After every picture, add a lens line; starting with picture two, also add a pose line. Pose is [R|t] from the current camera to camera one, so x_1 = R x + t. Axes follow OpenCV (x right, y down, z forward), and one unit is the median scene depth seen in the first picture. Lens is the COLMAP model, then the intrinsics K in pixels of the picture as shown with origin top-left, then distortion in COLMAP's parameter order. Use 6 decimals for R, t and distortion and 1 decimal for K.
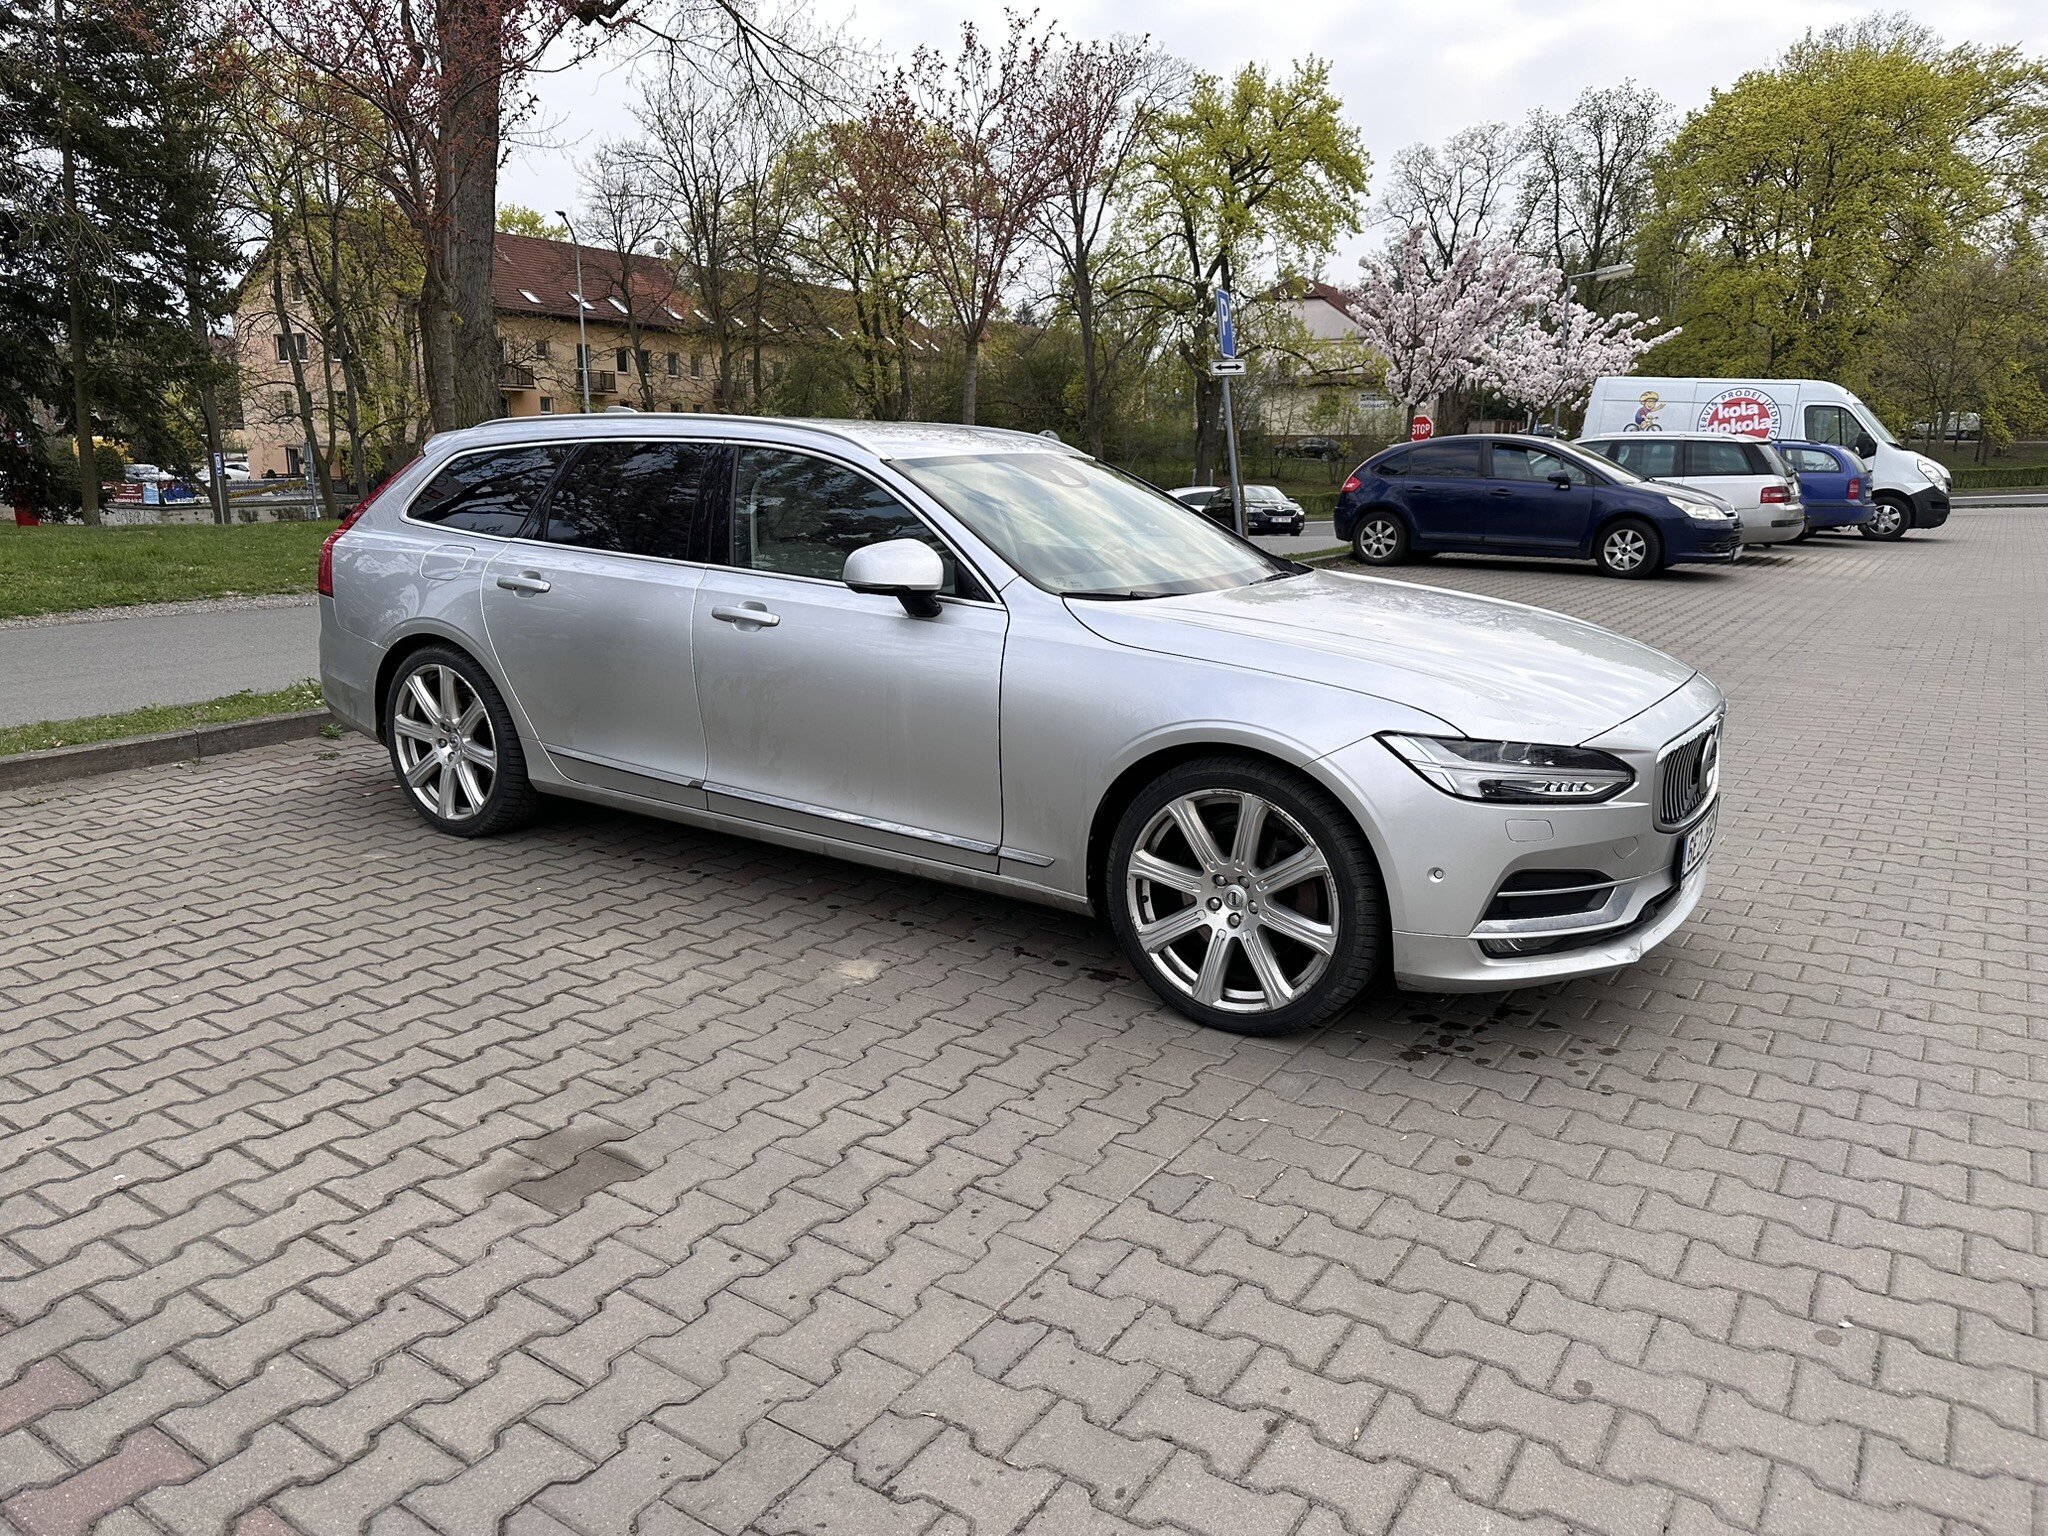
lens RADIAL K [[1416.2, 0, 1044.5], [0, 1416.2, 766.1], [0, 0, 1]] dist [0.058004, -0.050413]
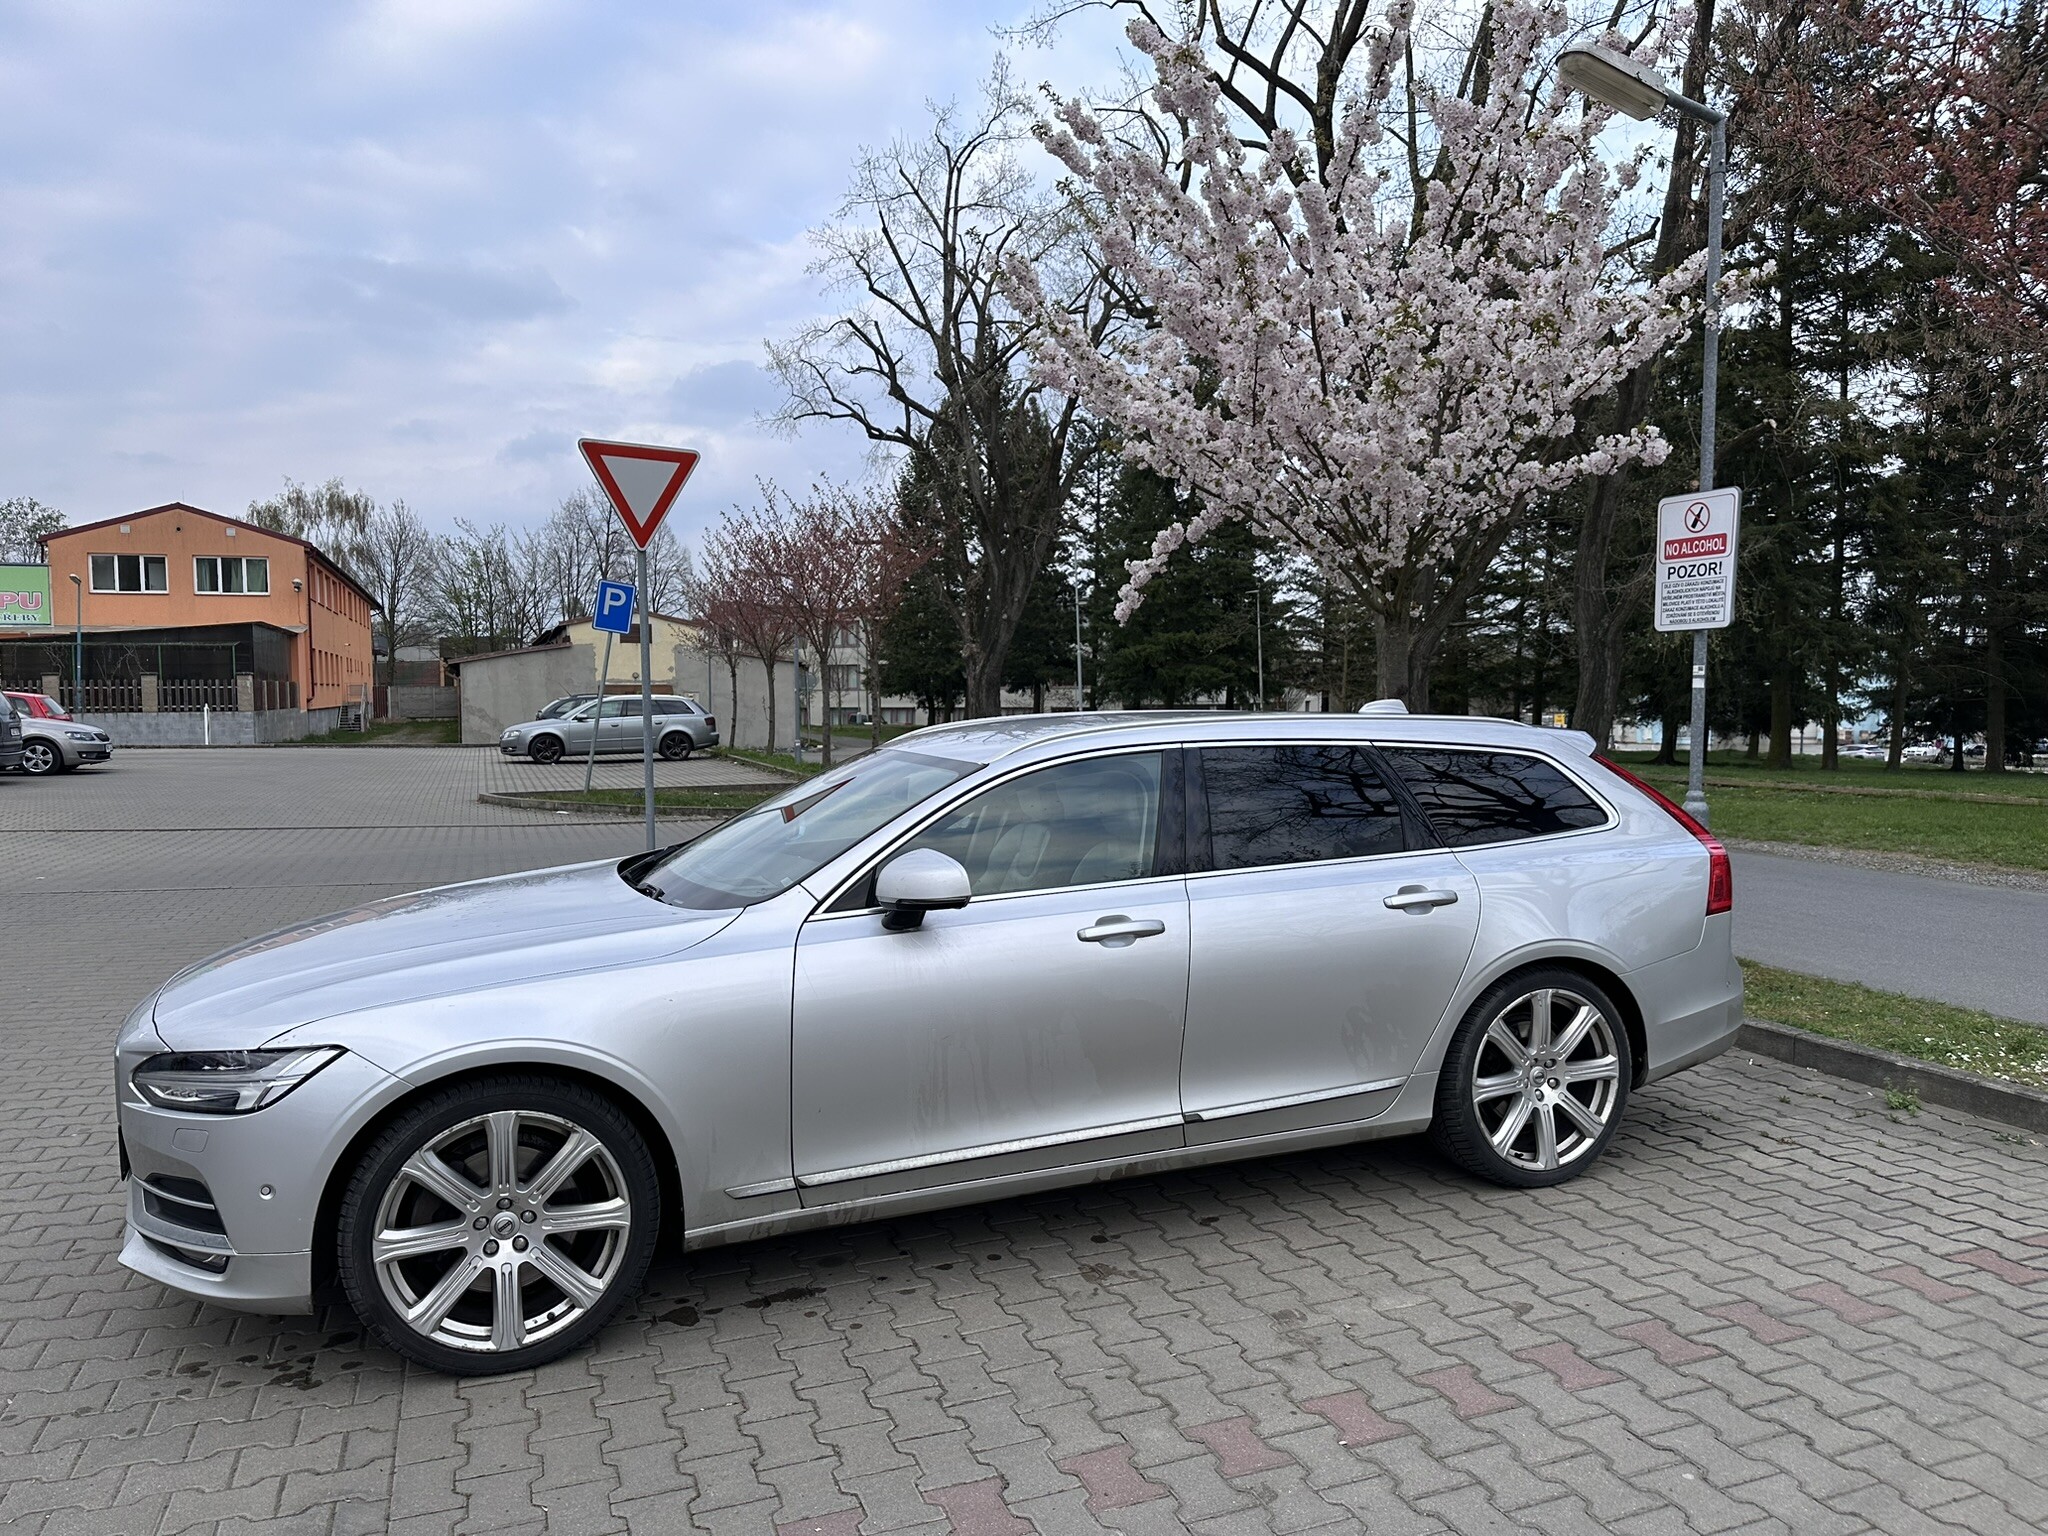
lens RADIAL K [[1425.6, 0, 1028.1], [0, 1425.6, 787.6], [0, 0, 1]] dist [0.052548, -0.067340]
pose [[-0.579739, 0.053629, -0.813036, 0.906312], [-0.175792, 0.966099, 0.189074, -0.501614], [0.795613, 0.252539, -0.550658, 1.997374]]
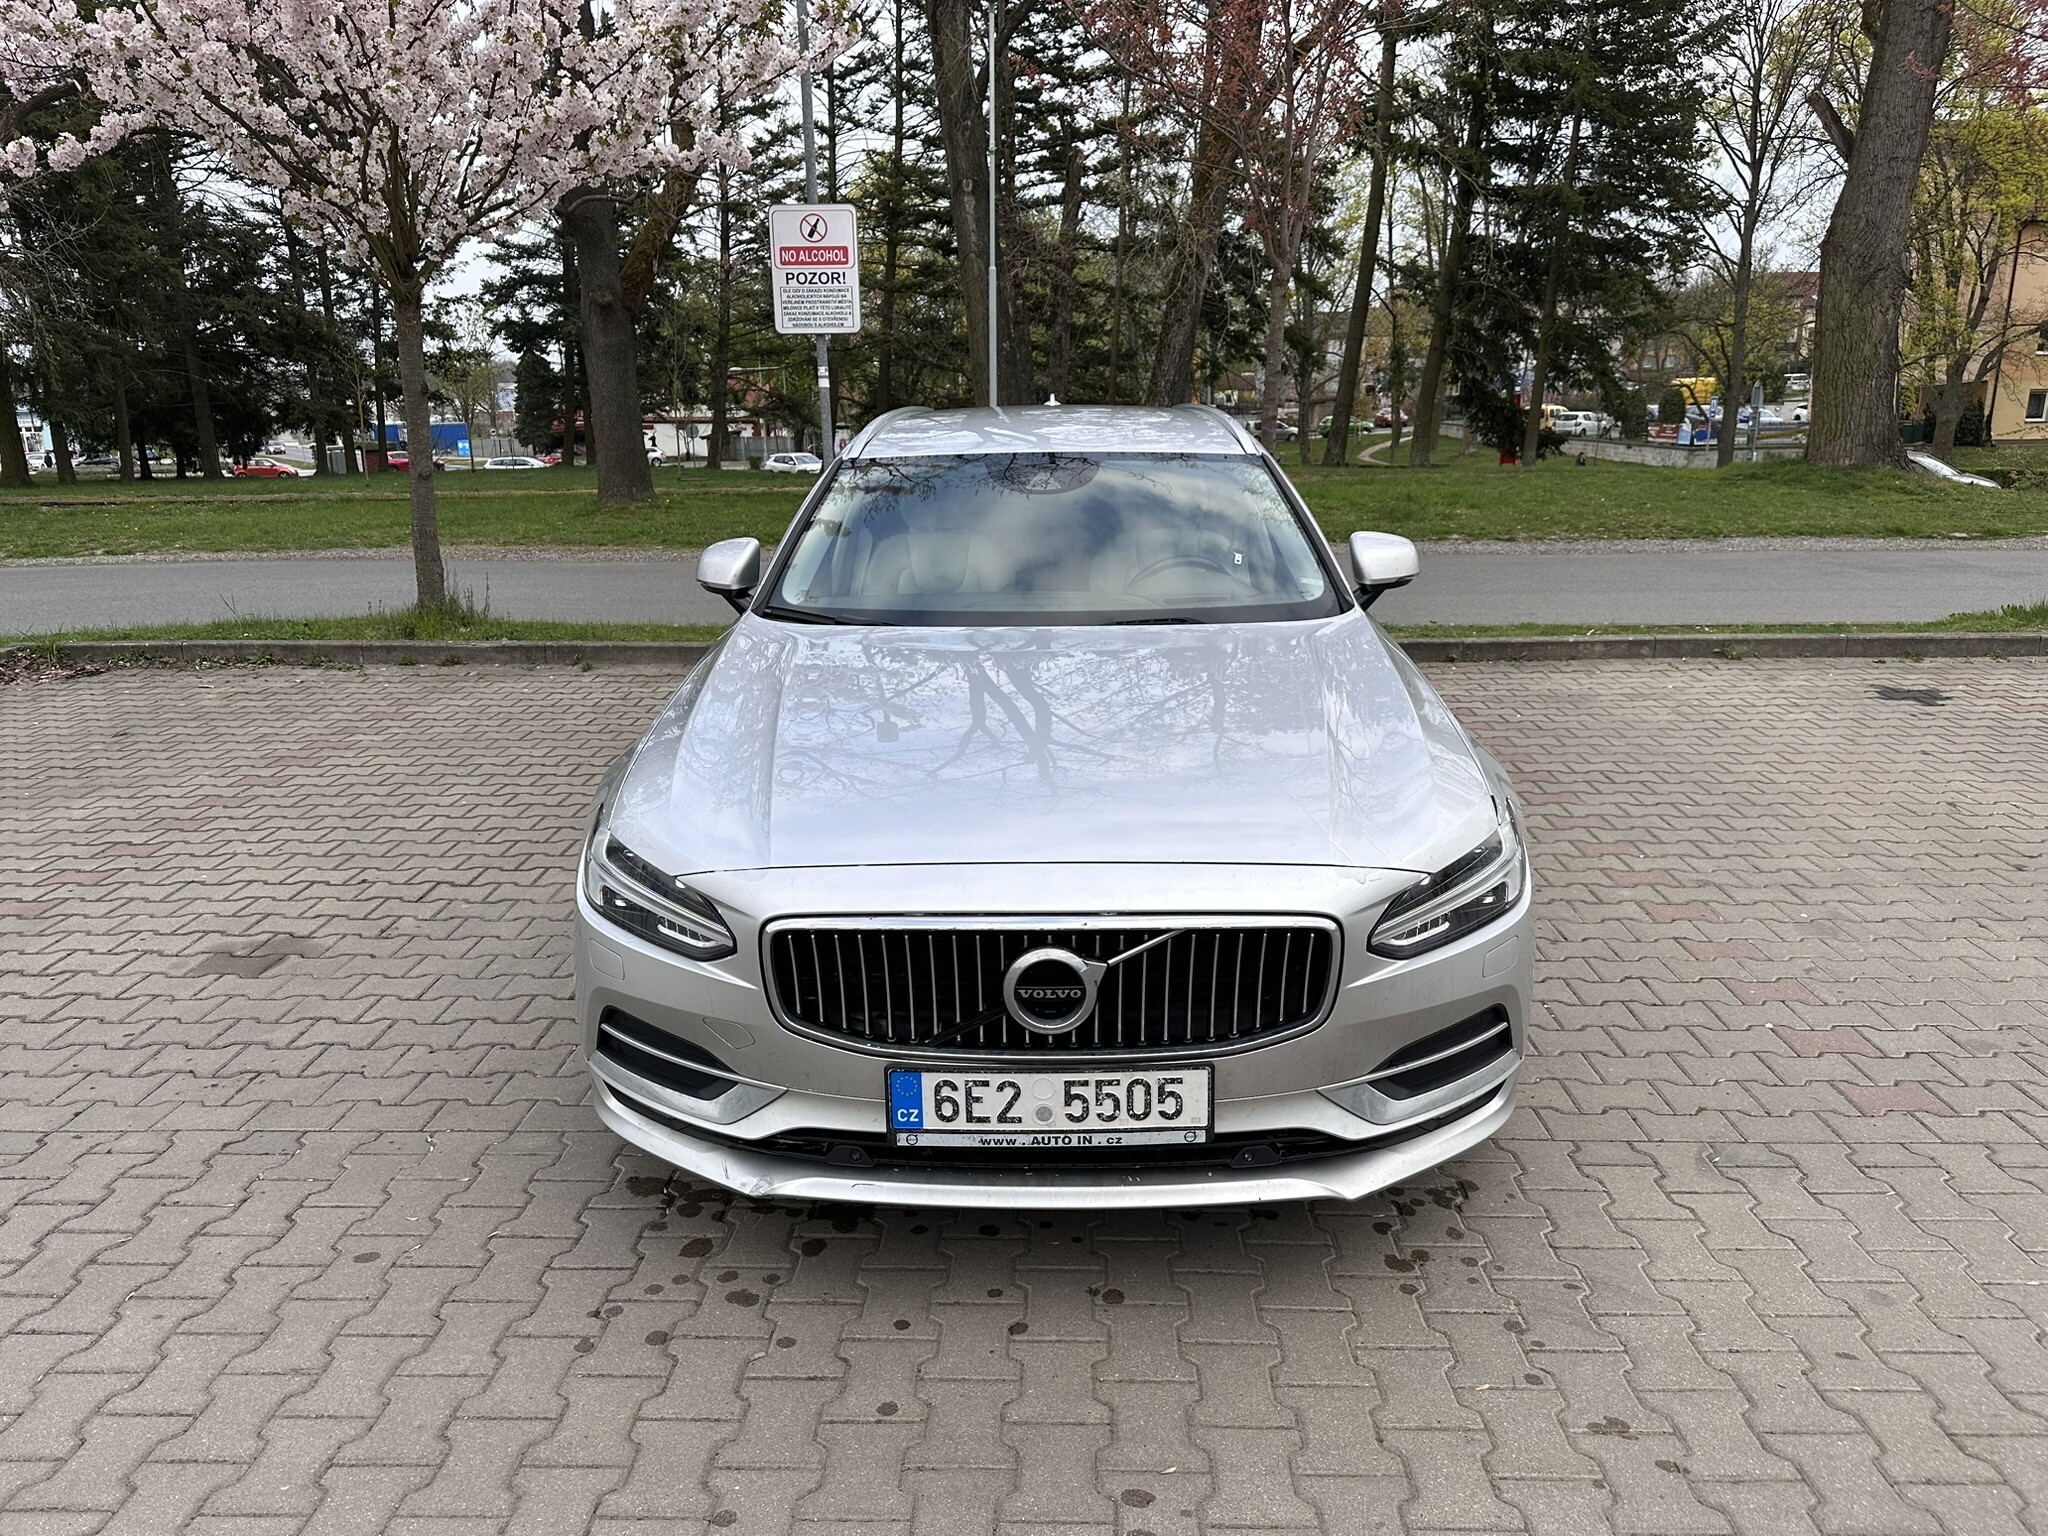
lens RADIAL K [[1416.2, 0, 1044.5], [0, 1416.2, 766.1], [0, 0, 1]] dist [0.058004, -0.050413]
pose [[0.529734, 0.209146, -0.821973, 0.925304], [-0.174592, 0.975255, 0.135630, -0.183460], [0.830000, 0.071662, 0.553140, 0.614002]]
